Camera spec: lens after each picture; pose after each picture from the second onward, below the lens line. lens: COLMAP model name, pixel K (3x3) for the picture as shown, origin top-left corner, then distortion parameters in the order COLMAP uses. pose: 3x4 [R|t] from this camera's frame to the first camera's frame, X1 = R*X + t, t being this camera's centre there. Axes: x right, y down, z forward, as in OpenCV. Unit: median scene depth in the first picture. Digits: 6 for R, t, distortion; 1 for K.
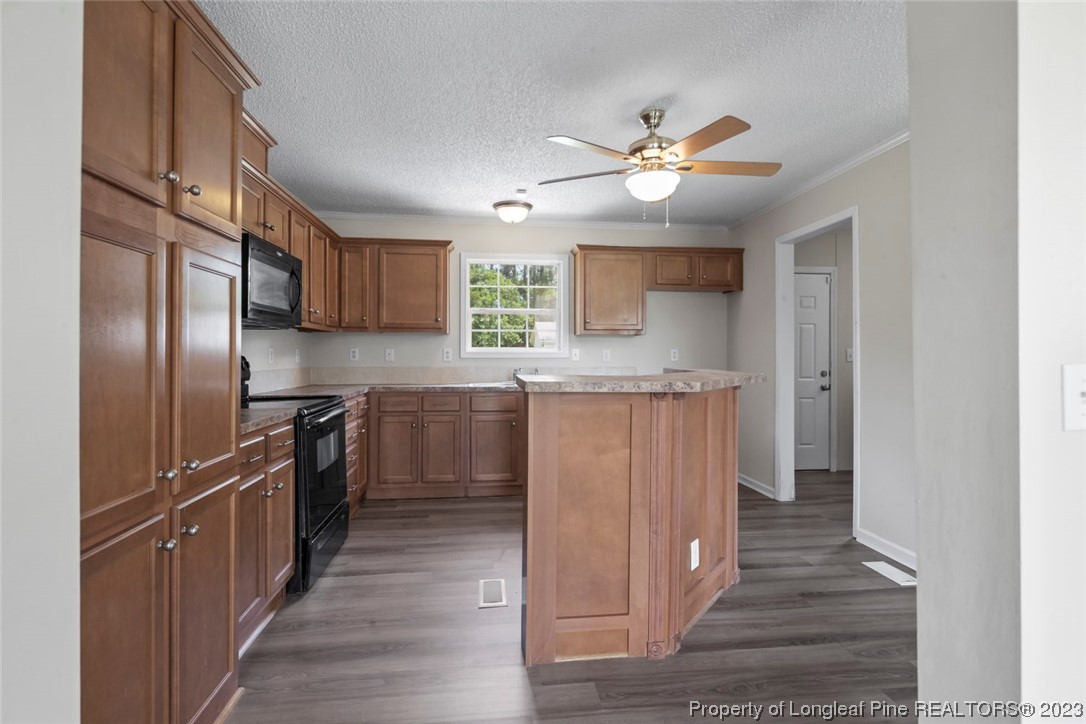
lens RADIAL K [[523.7, 0, 546.9], [0, 523.7, 347.3], [0, 0, 1]] dist [-0.002644, -0.000253]
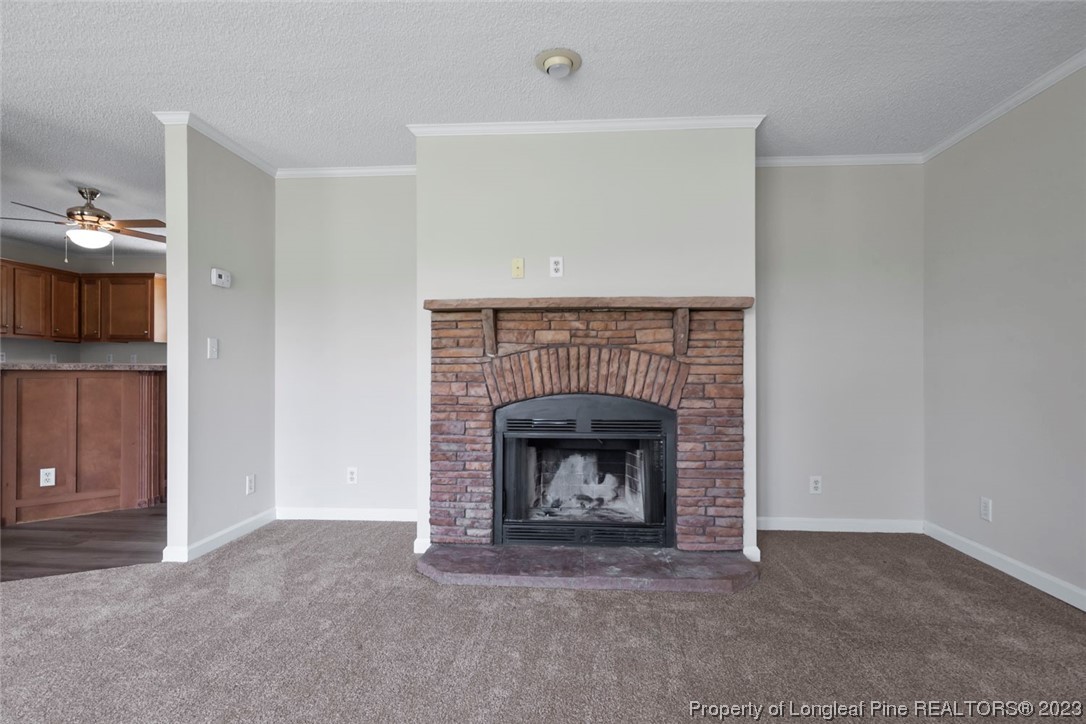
lens RADIAL K [[526.9, 0, 540.7], [0, 526.9, 368.7], [0, 0, 1]] dist [-0.001036, 0.000127]
pose [[0.981385, 0.001944, -0.192040, 1.070077], [-0.000198, 0.999958, 0.009112, 0.028484], [0.192050, -0.008904, 0.981345, -0.133202]]
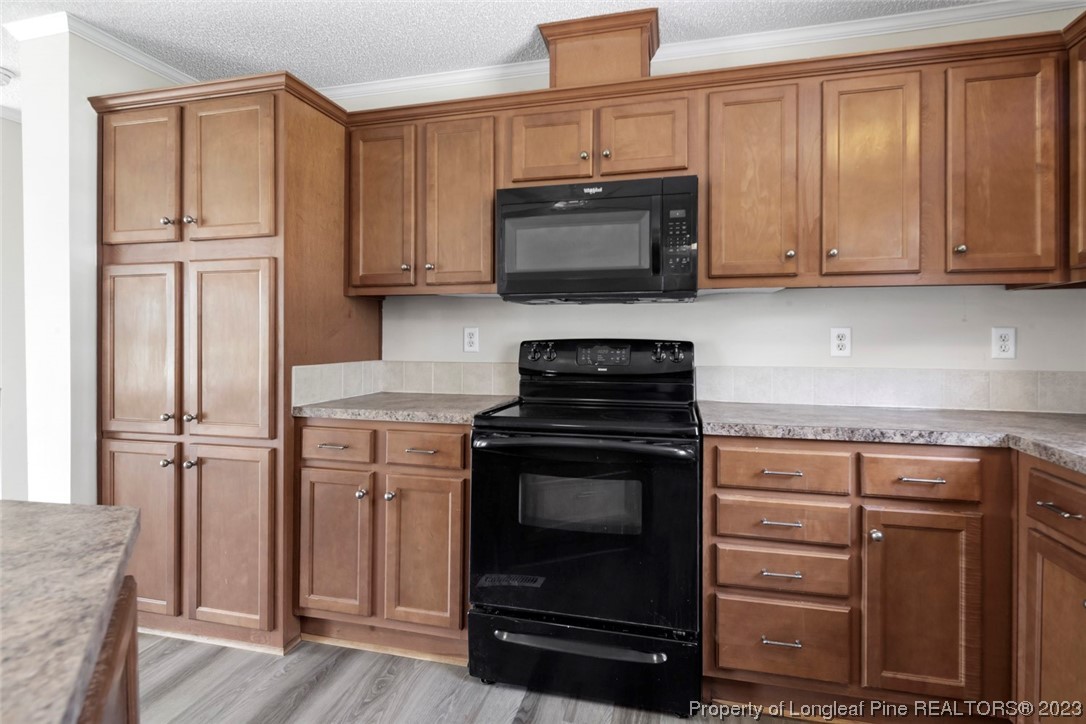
lens RADIAL K [[537.6, 0, 545.4], [0, 537.6, 337.3], [0, 0, 1]] dist [-0.001158, -0.000578]
pose [[-0.362332, 0.002193, -0.932047, 0.102237], [0.010650, 0.999942, -0.001787, 0.007191], [0.931988, -0.010574, -0.362334, 0.793199]]
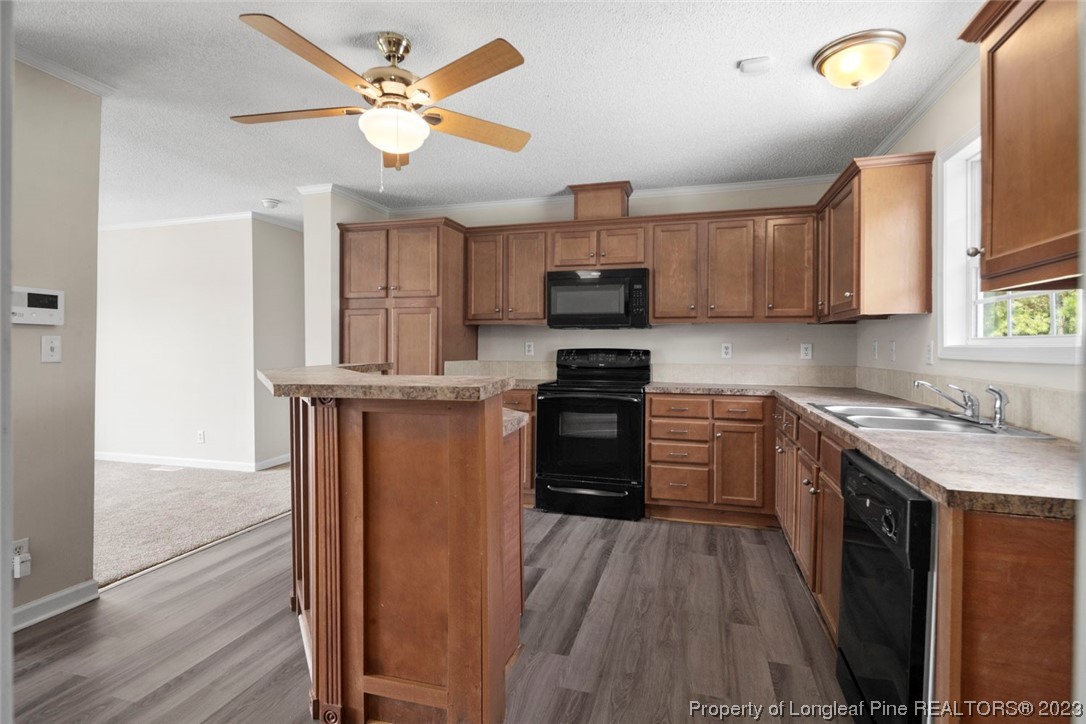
lens RADIAL K [[534.3, 0, 540.3], [0, 534.3, 348.1], [0, 0, 1]] dist [0.000558, 0.000134]
pose [[-0.399293, 0.001455, -0.916822, 0.531593], [0.006524, 0.999978, -0.001254, 0.008324], [0.916800, -0.006482, -0.399294, 0.941320]]
